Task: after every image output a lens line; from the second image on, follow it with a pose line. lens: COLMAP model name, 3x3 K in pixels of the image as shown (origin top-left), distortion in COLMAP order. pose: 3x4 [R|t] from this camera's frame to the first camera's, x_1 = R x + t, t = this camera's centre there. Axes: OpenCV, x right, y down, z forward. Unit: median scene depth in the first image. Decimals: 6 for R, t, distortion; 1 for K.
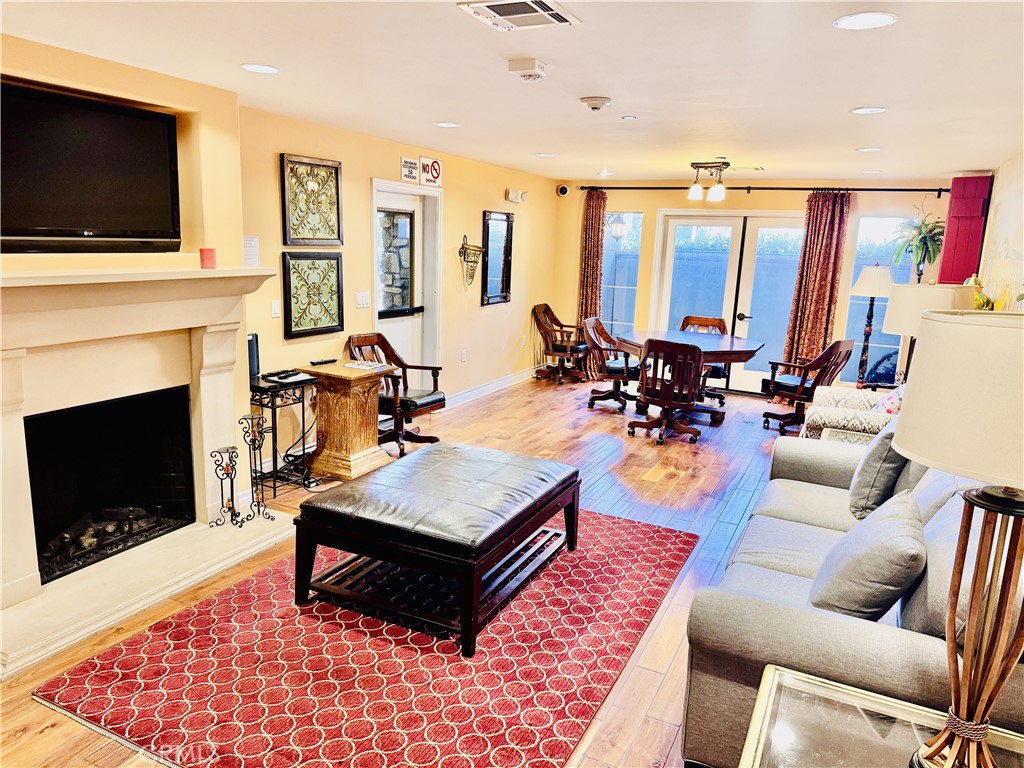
lens RADIAL K [[713.8, 0, 504.5], [0, 713.8, 384.1], [0, 0, 1]] dist [0.103235, -0.125809]
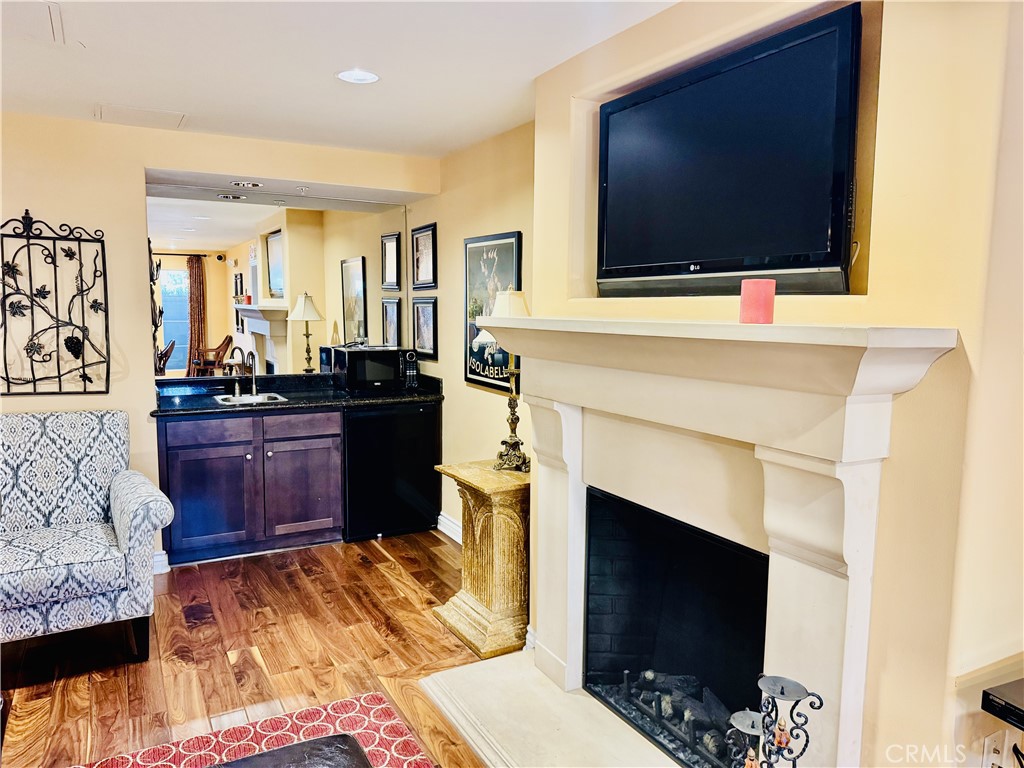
lens RADIAL K [[713.8, 0, 504.5], [0, 713.8, 384.1], [0, 0, 1]] dist [0.103235, -0.125809]
pose [[-0.563732, 0.057822, -0.823932, 0.070282], [-0.192365, 0.960924, 0.199051, -0.182790], [0.803245, 0.270707, -0.530580, 1.119909]]
